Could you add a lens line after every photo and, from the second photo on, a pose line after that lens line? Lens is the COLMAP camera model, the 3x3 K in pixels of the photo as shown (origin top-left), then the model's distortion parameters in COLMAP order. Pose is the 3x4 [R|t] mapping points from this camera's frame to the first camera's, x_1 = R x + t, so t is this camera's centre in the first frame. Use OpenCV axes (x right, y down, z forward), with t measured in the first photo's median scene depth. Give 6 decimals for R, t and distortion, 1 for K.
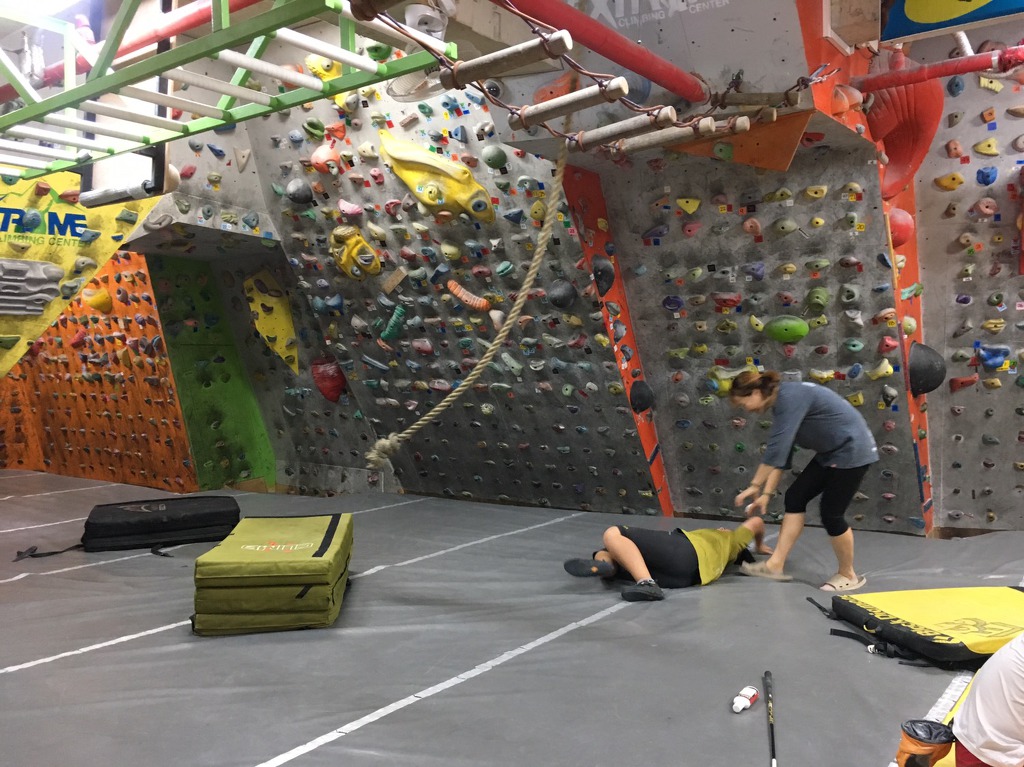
lens RADIAL K [[875.8, 0, 515.7], [0, 875.8, 385.8], [0, 0, 1]] dist [0.082826, -0.109943]
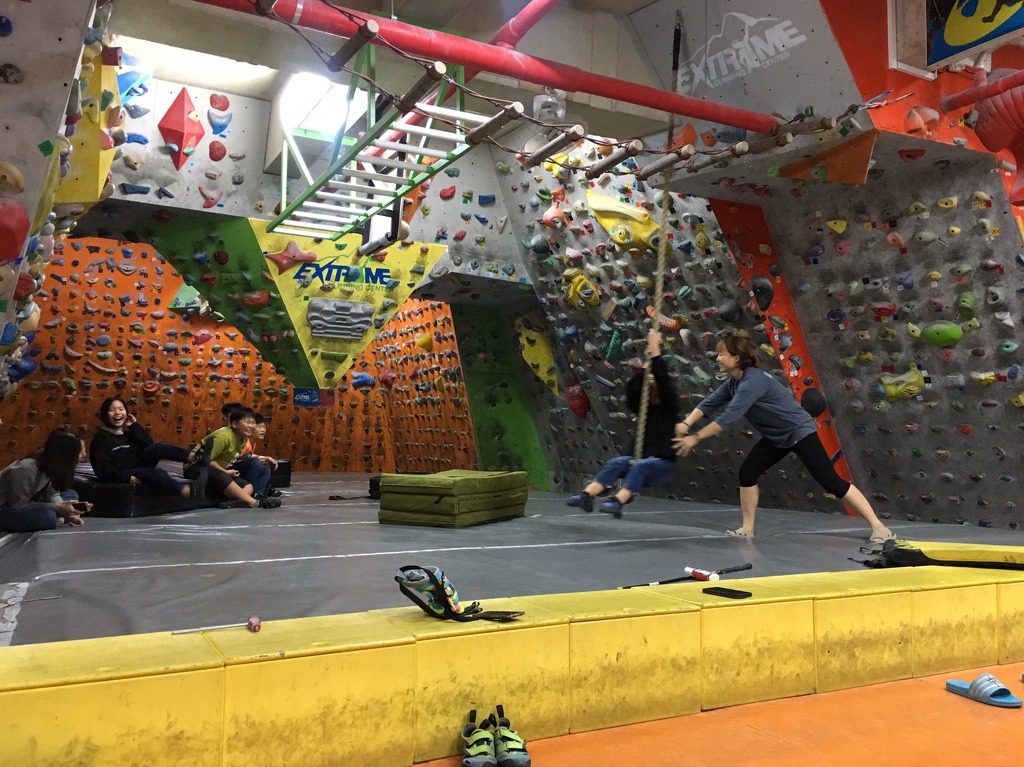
lens RADIAL K [[875.8, 0, 506.5], [0, 875.8, 385.4], [0, 0, 1]] dist [0.082826, -0.109943]
pose [[0.903282, -0.002668, -0.429039, 0.268369], [-0.035847, 0.996015, -0.081664, 0.094813], [0.427547, 0.089146, 0.899587, -0.162282]]
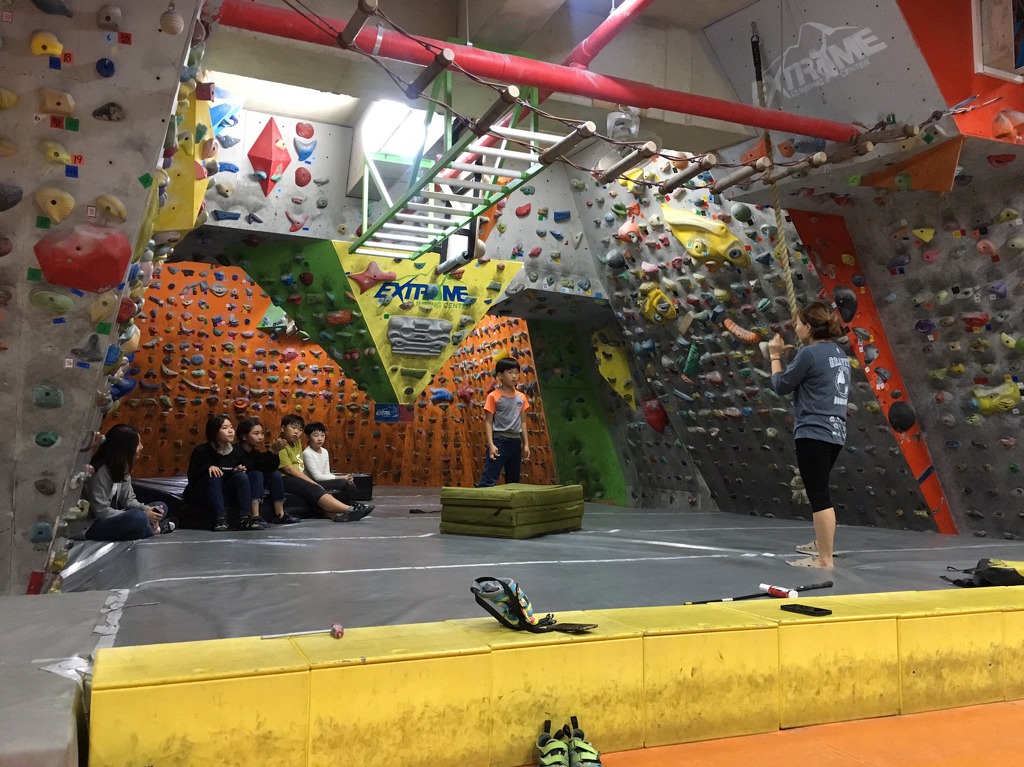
lens RADIAL K [[875.8, 0, 504.3], [0, 875.8, 385.0], [0, 0, 1]] dist [0.082826, -0.109943]
pose [[0.860194, -0.016379, -0.509704, 0.274994], [-0.037665, 0.994714, -0.095529, 0.095141], [0.508574, 0.101372, 0.855030, -0.168928]]
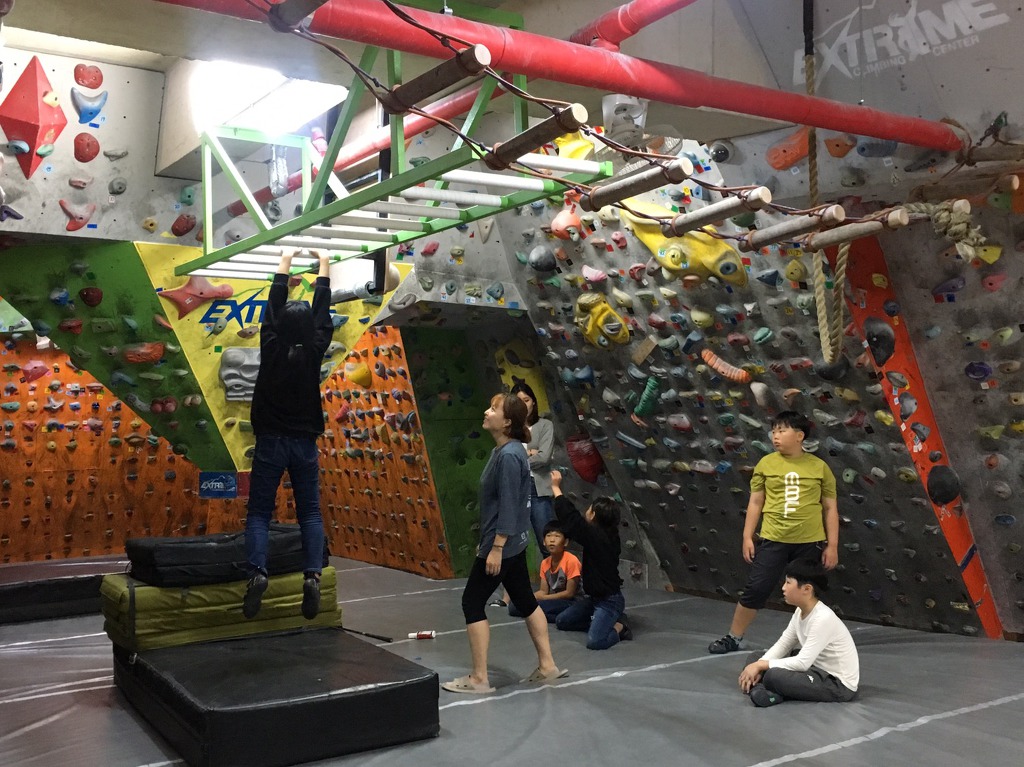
lens RADIAL K [[1100.0, 0, 509.5], [0, 1100.0, 386.4], [0, 0, 1]] dist [0.054629, 0.000000]
pose [[0.944224, -0.020240, -0.328681, 0.102721], [0.003518, 0.998672, -0.051392, -0.027482], [0.329284, 0.047369, 0.943042, -0.100047]]
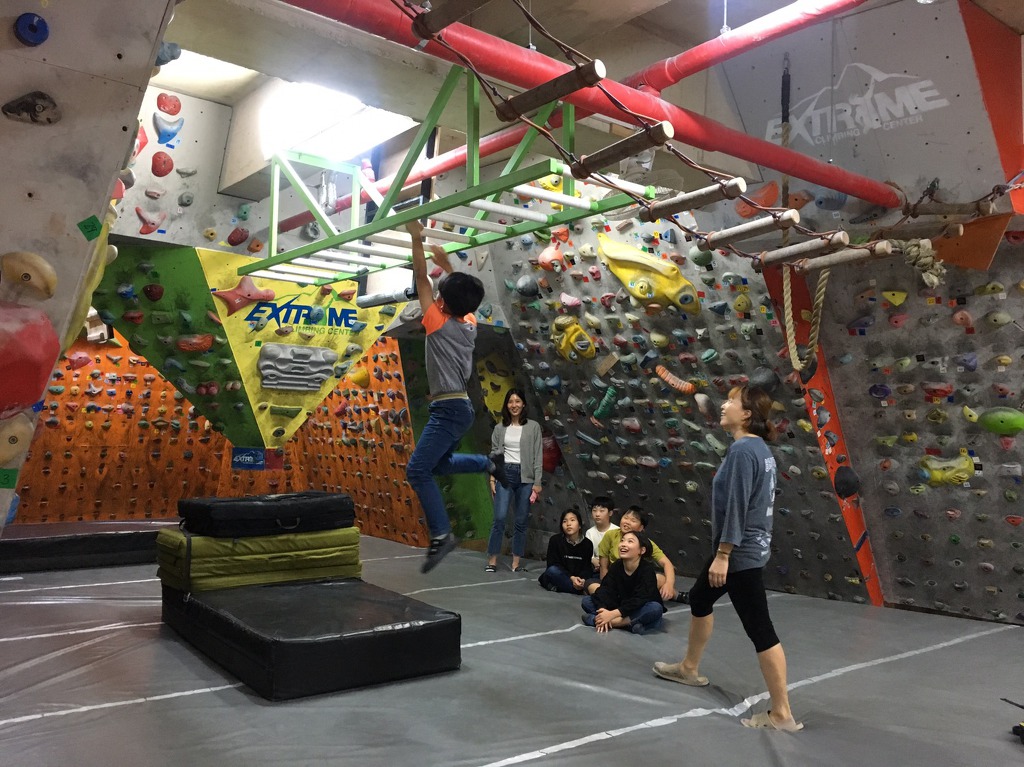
lens RADIAL K [[875.8, 0, 510.2], [0, 875.8, 387.4], [0, 0, 1]] dist [0.082826, -0.109943]
pose [[0.967118, 0.020873, -0.253469, 0.024014], [-0.041119, 0.996347, -0.074843, -0.004368], [0.250981, 0.082805, 0.964444, -0.089574]]
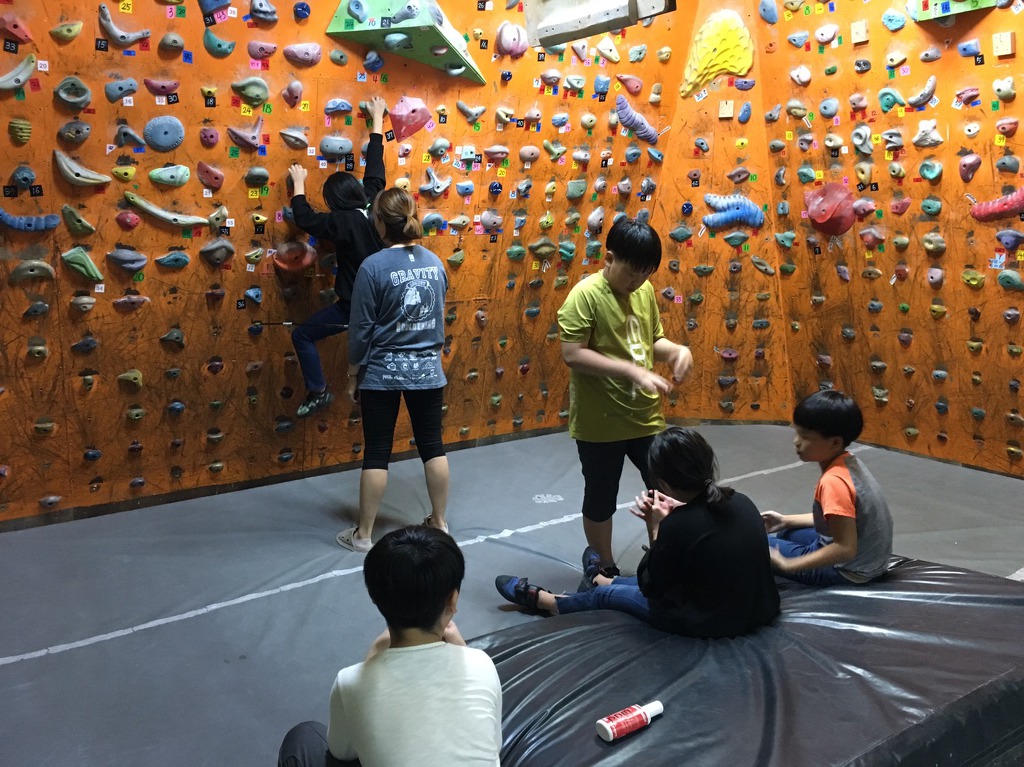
lens RADIAL K [[875.8, 0, 508.5], [0, 875.8, 388.3], [0, 0, 1]] dist [0.082826, -0.109943]
pose [[0.945118, 0.061674, -0.320855, -0.817600], [-0.007138, 0.985686, 0.168442, -0.045706], [0.326650, -0.156908, 0.932030, 0.582039]]
